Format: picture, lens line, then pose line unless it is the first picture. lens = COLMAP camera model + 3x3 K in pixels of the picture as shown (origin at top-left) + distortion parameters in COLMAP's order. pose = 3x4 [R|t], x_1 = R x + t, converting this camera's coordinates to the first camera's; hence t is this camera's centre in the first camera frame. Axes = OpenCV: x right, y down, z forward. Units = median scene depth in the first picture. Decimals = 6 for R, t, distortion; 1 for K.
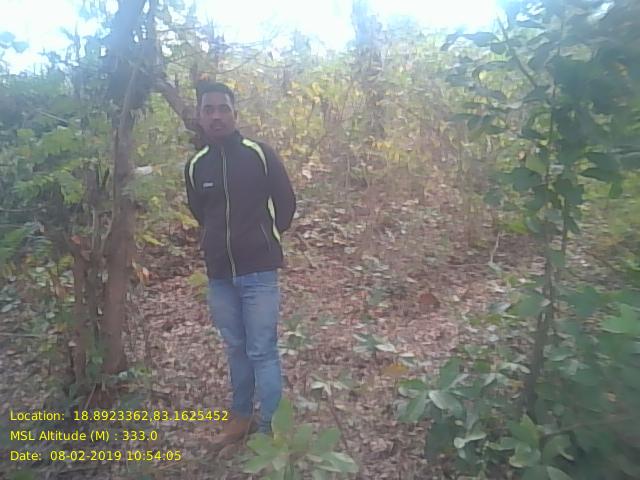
lens RADIAL K [[518.4, 0, 320.0], [0, 518.4, 240.0], [0, 0, 1]] dist [-0.001279, -0.105810]
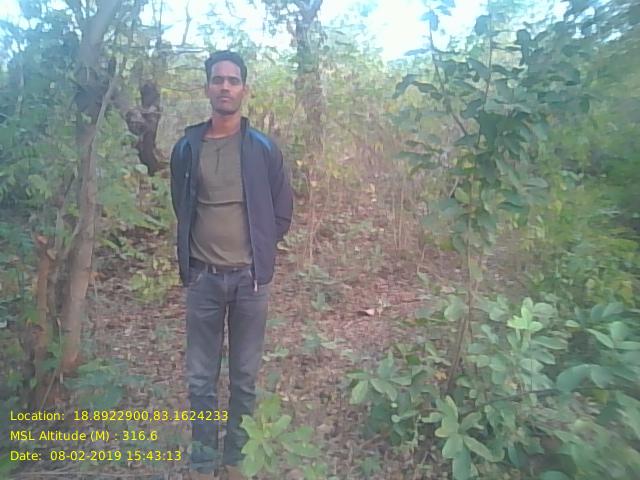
lens RADIAL K [[518.4, 0, 320.0], [0, 518.4, 240.0], [0, 0, 1]] dist [-0.001279, -0.105810]
pose [[0.989442, 0.040692, 0.139099, -0.052907], [-0.038997, 0.999128, -0.014891, -0.004910], [-0.139584, 0.009309, 0.990166, -0.110122]]
